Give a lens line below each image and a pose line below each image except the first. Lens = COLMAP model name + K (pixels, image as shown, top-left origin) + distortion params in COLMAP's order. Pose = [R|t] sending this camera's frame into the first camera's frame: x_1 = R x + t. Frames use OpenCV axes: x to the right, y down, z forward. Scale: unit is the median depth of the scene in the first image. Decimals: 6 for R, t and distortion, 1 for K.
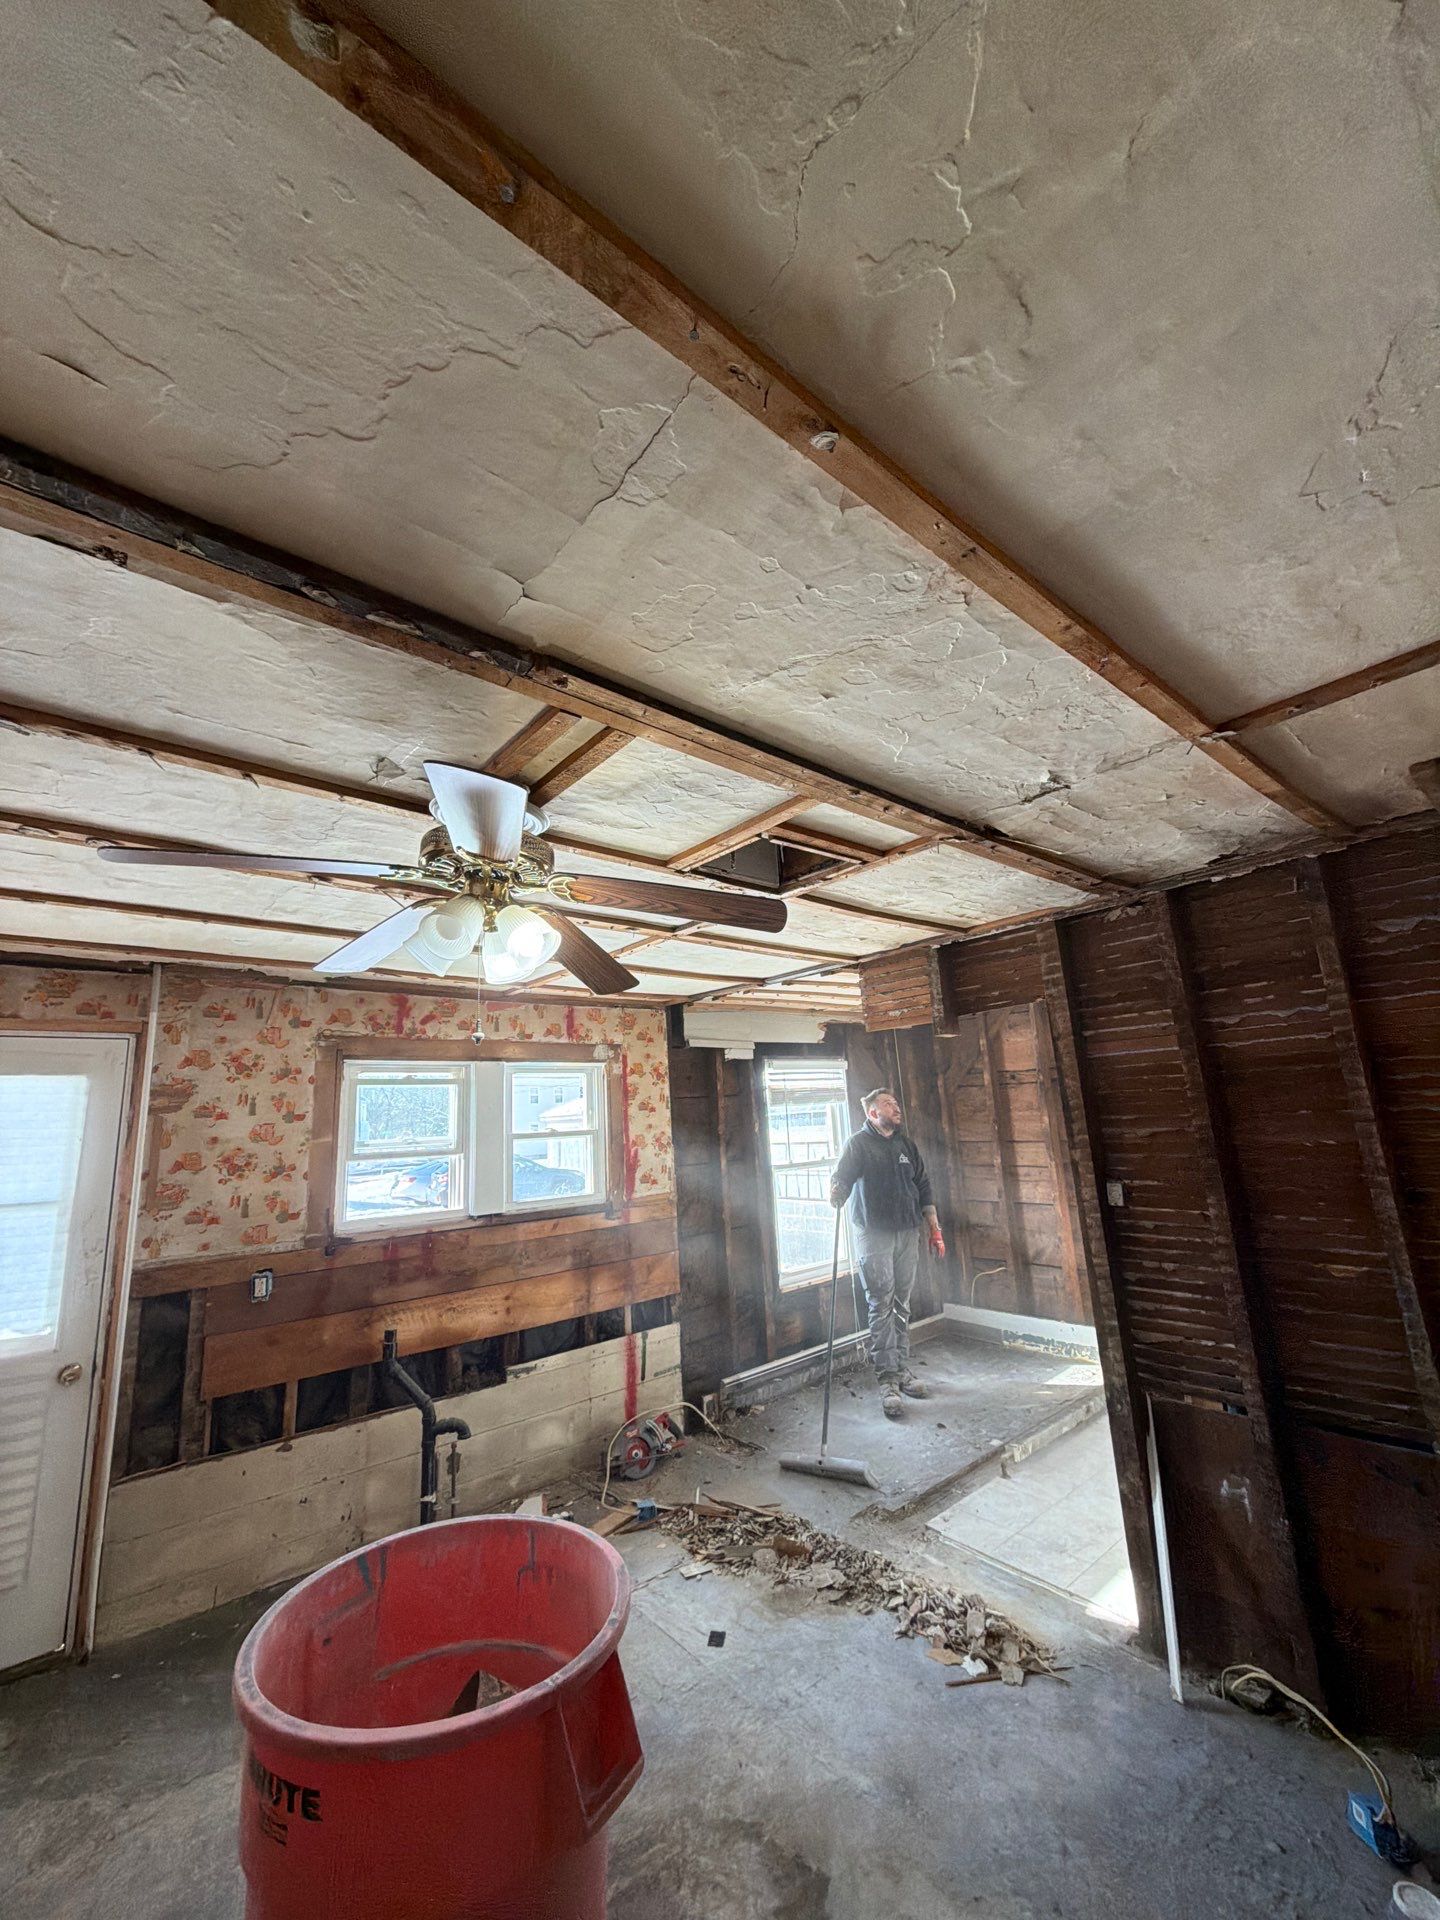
lens RADIAL K [[764.6, 0, 722.2], [0, 764.6, 958.2], [0, 0, 1]] dist [-0.000947, -0.000086]
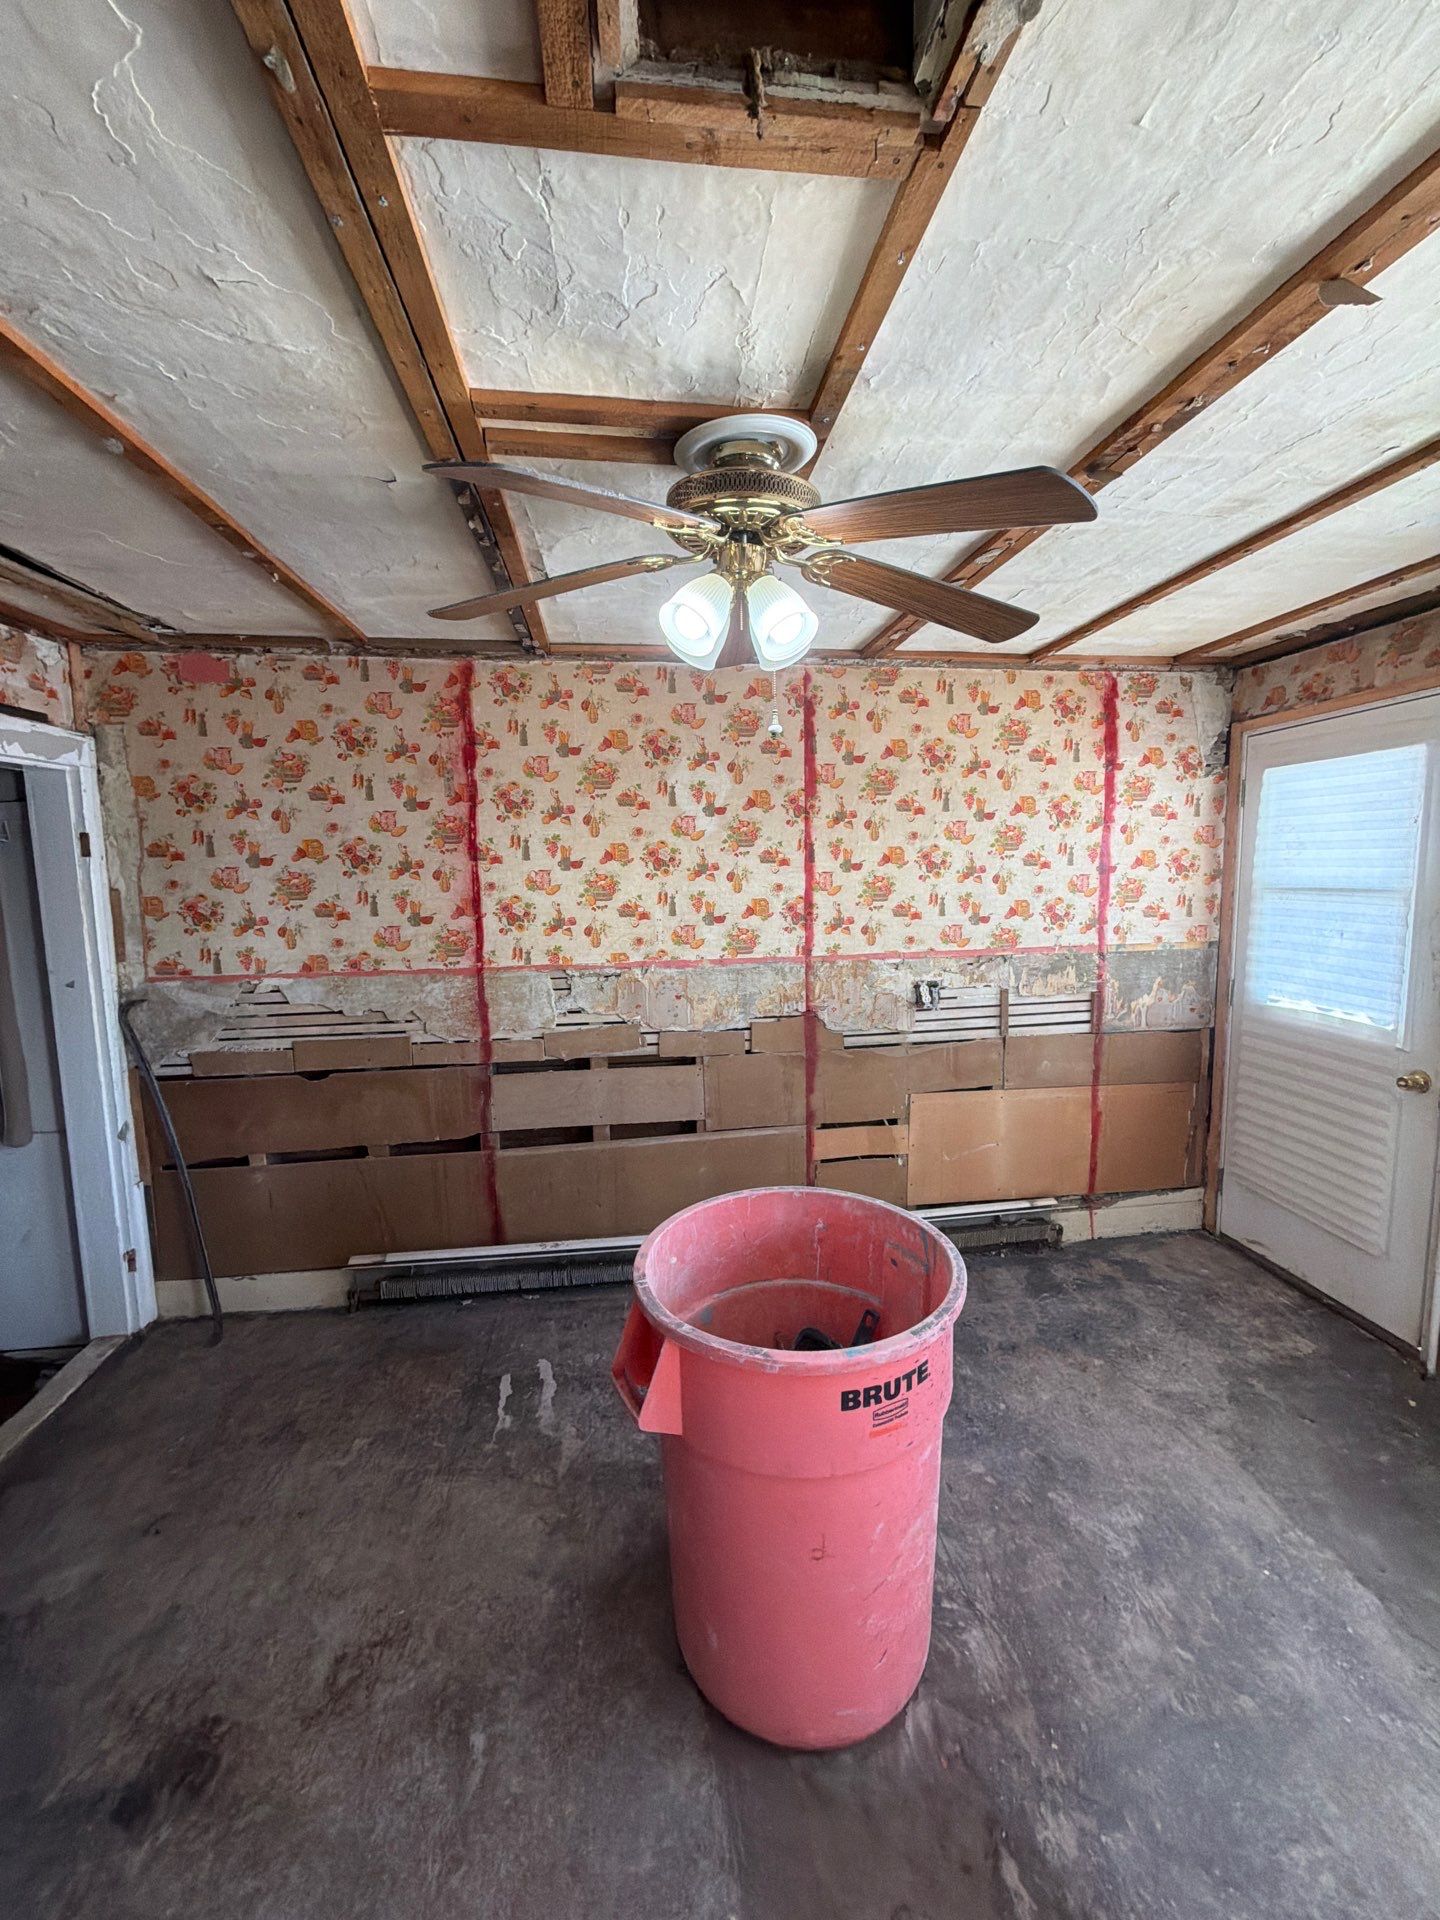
lens RADIAL K [[764.6, 0, 722.2], [0, 764.6, 958.2], [0, 0, 1]] dist [-0.000947, -0.000086]
pose [[-0.544307, 0.161061, -0.823279, 0.320291], [0.221360, 0.974189, 0.044233, 0.199934], [0.809153, -0.158165, -0.565911, 0.936592]]
